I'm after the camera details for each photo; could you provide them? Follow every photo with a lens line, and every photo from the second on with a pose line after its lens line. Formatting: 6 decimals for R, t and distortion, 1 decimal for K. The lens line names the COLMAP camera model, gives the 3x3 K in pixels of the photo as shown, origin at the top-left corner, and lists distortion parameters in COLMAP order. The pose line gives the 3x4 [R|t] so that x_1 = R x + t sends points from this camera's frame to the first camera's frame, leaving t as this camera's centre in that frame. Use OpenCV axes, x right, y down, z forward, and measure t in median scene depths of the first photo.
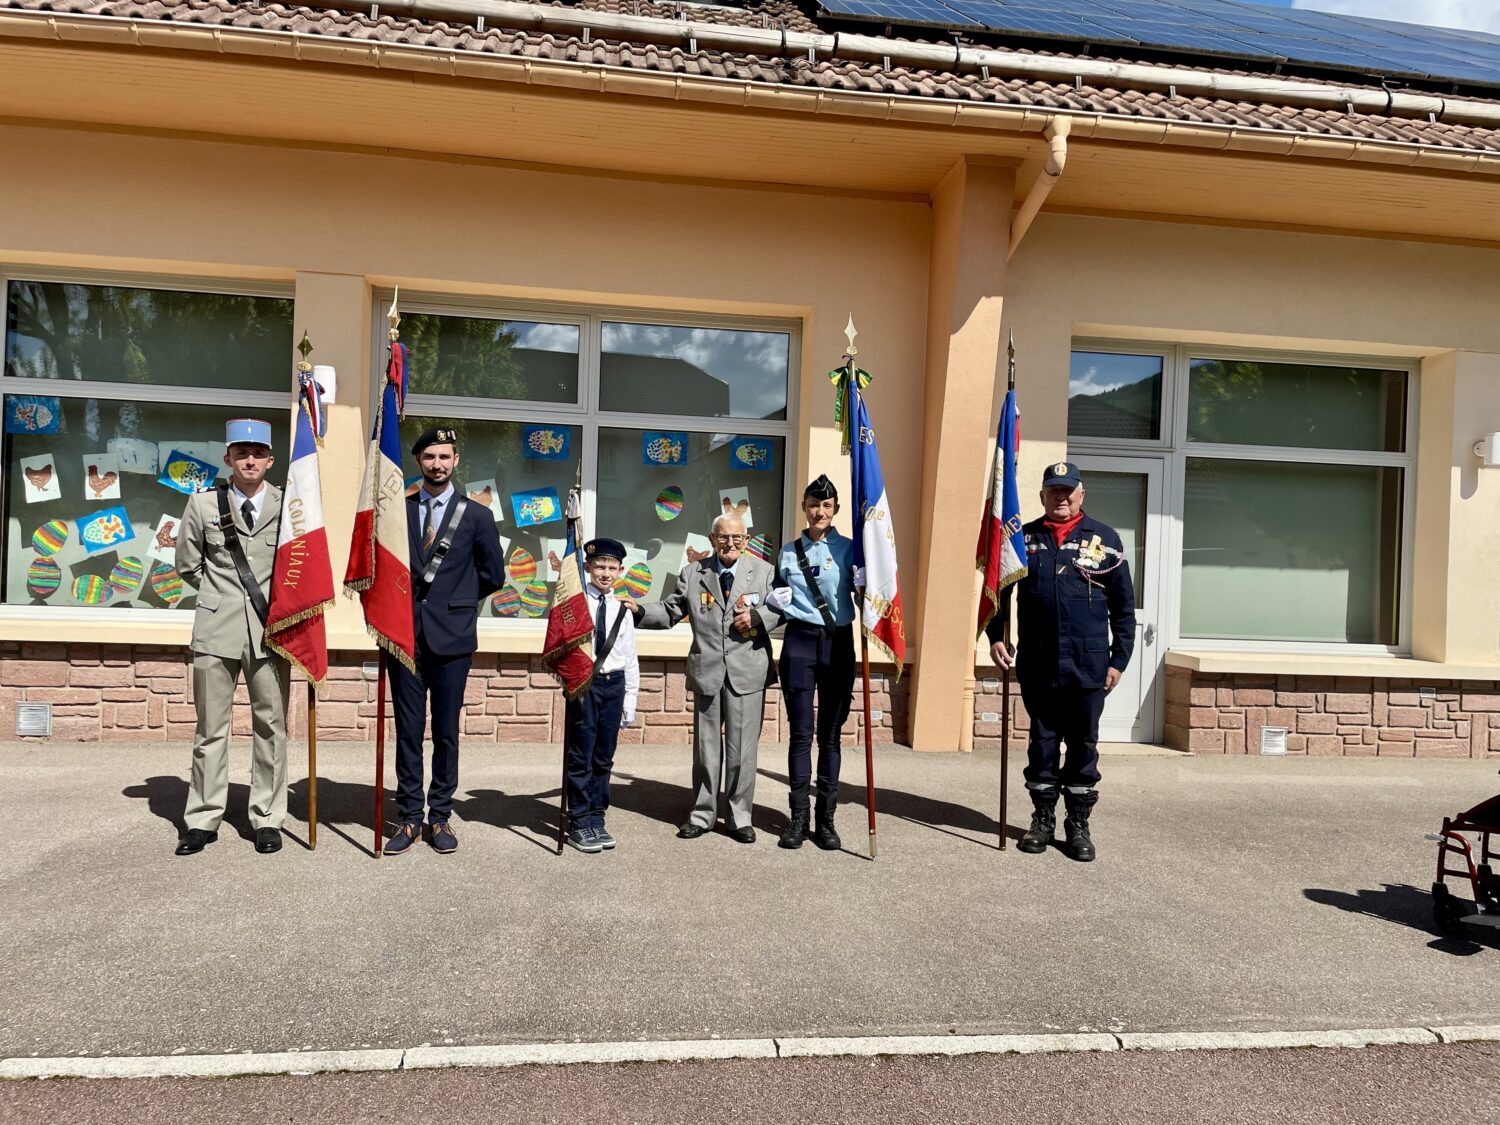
lens RADIAL K [[1144.6, 0, 750.0], [0, 1144.6, 562.5], [0, 0, 1]] dist [0.092129, -0.120412]
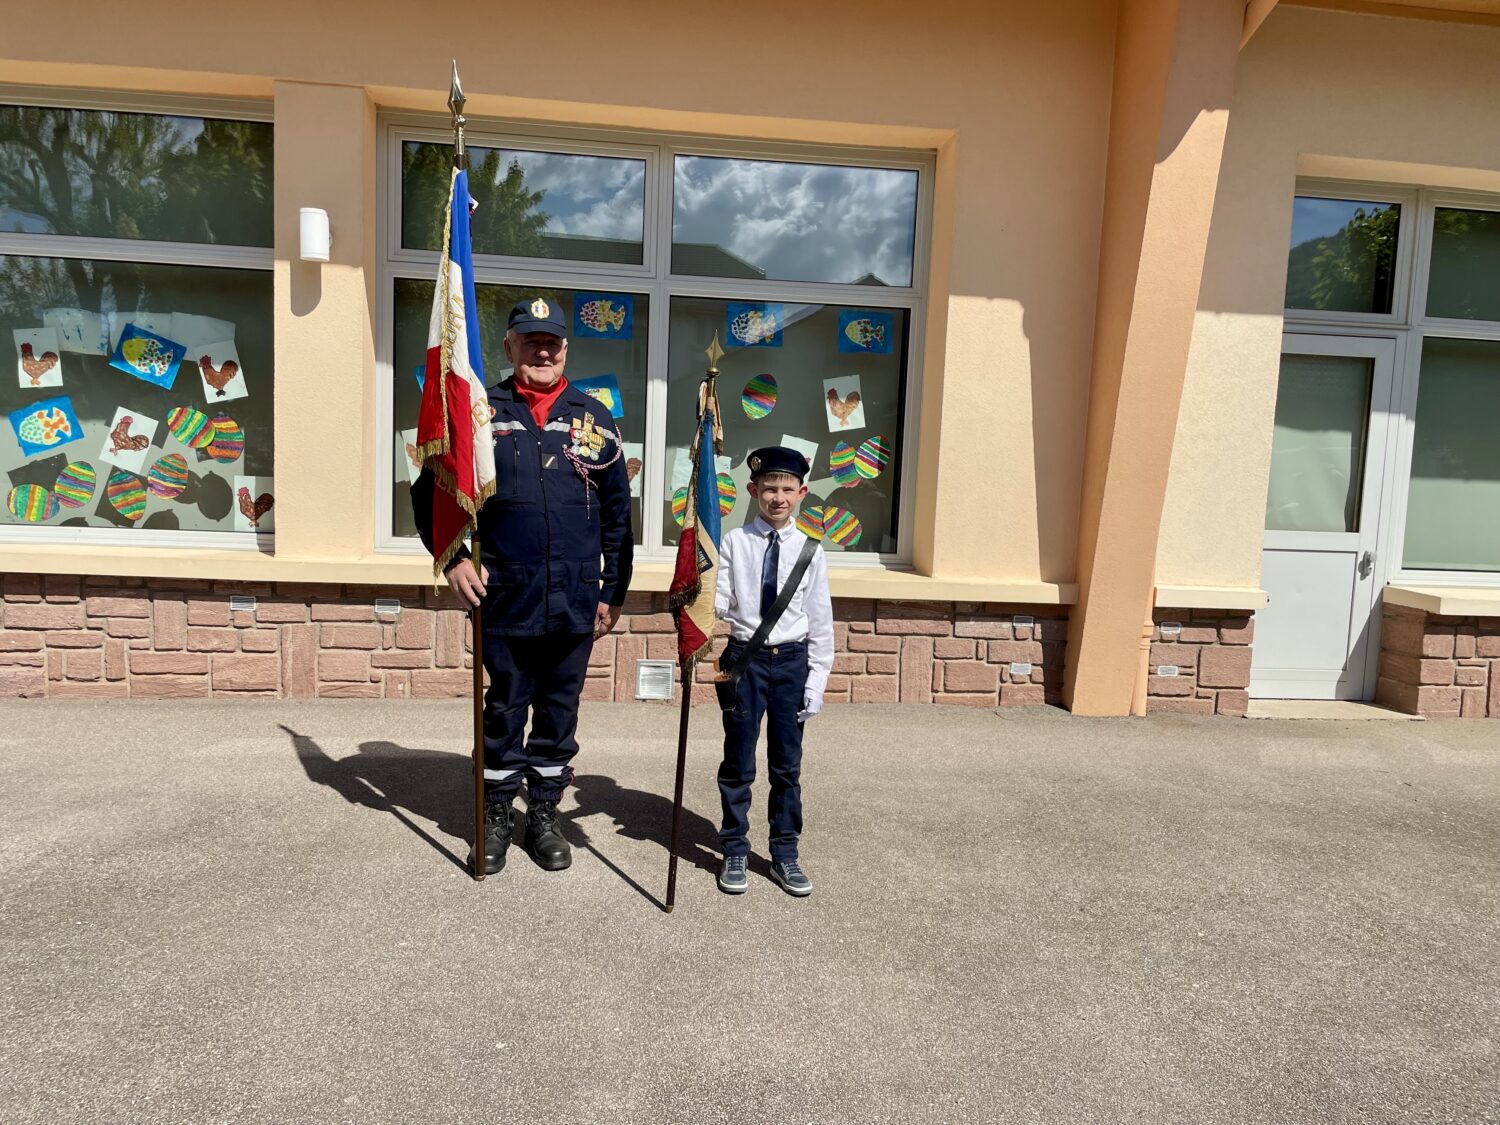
lens RADIAL K [[1144.6, 0, 750.0], [0, 1144.6, 562.5], [0, 0, 1]] dist [0.092129, -0.120412]
pose [[0.999664, 0.006618, -0.025046, -0.059031], [-0.004391, 0.996117, 0.087935, -0.008089], [0.025530, -0.087795, 0.995811, 0.219750]]
